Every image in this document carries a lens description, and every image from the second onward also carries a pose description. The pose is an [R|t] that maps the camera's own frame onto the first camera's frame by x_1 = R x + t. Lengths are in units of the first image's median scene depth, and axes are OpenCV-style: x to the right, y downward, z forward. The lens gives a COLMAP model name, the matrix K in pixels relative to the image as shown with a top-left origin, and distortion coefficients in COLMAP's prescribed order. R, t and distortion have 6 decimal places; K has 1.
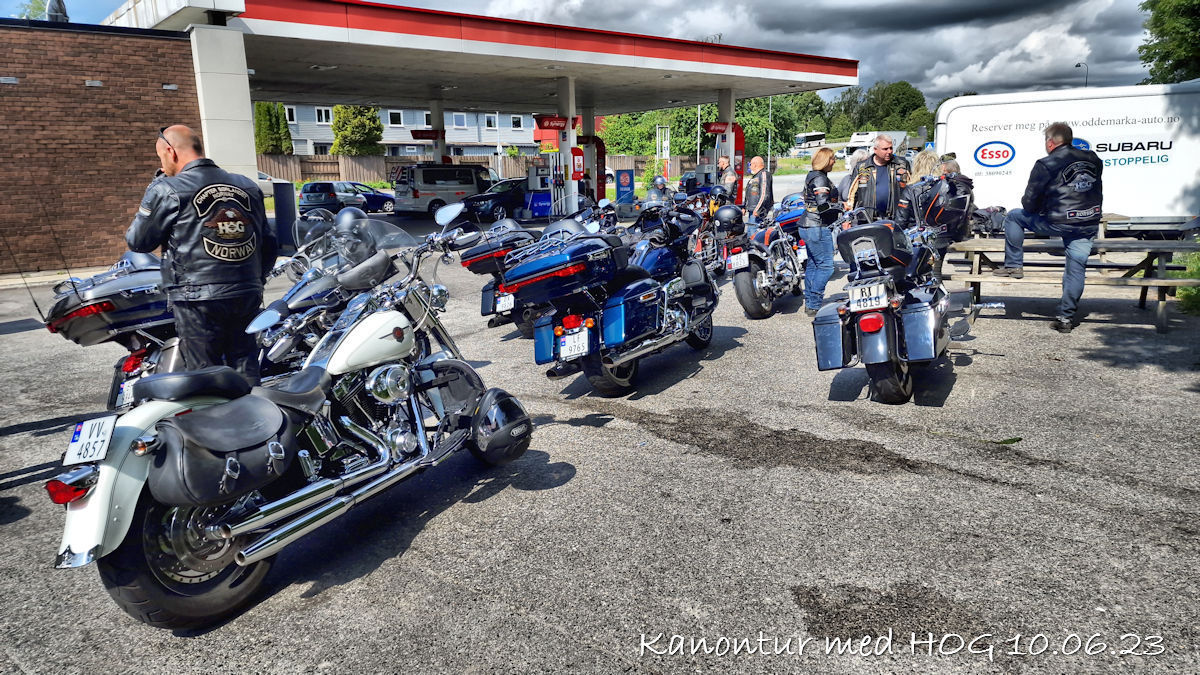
lens RADIAL K [[818.4, 0, 602.6], [0, 818.4, 341.2], [0, 0, 1]] dist [0.003941, -0.014868]
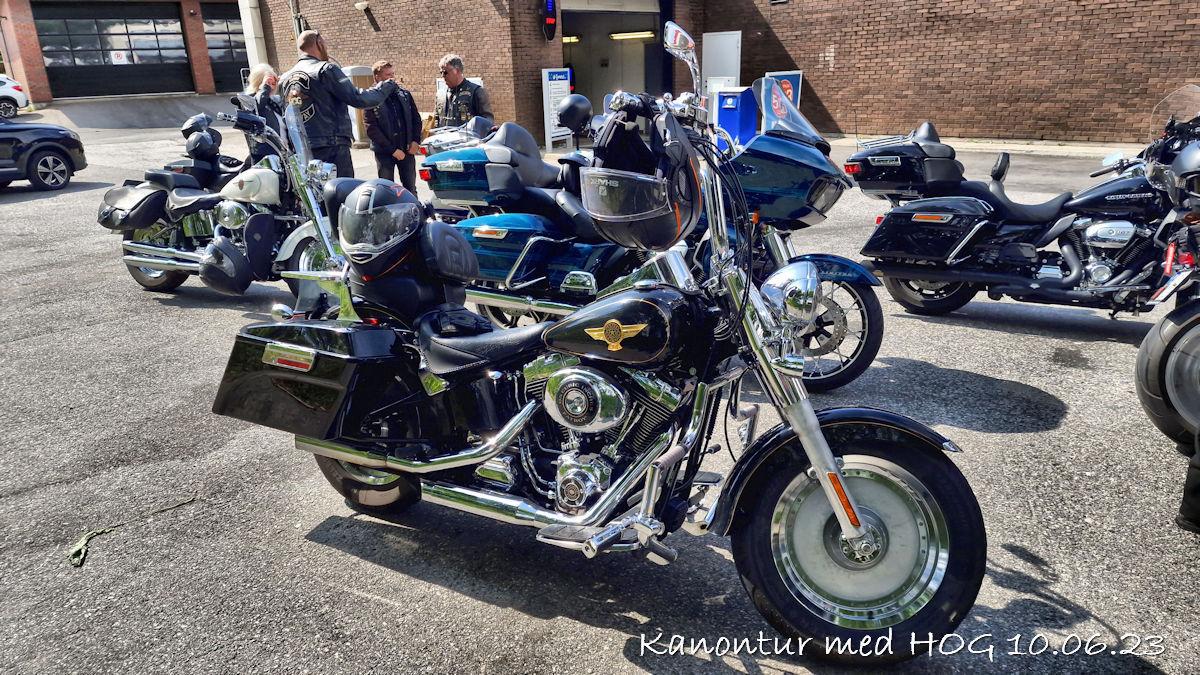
lens RADIAL K [[818.4, 0, 602.2], [0, 818.4, 341.0], [0, 0, 1]] dist [0.003941, -0.014868]
pose [[-0.001037, 0.331919, -0.943307, 0.338230], [-0.171035, 0.929349, 0.327196, -0.091949], [0.985264, 0.161678, 0.055806, 0.450040]]
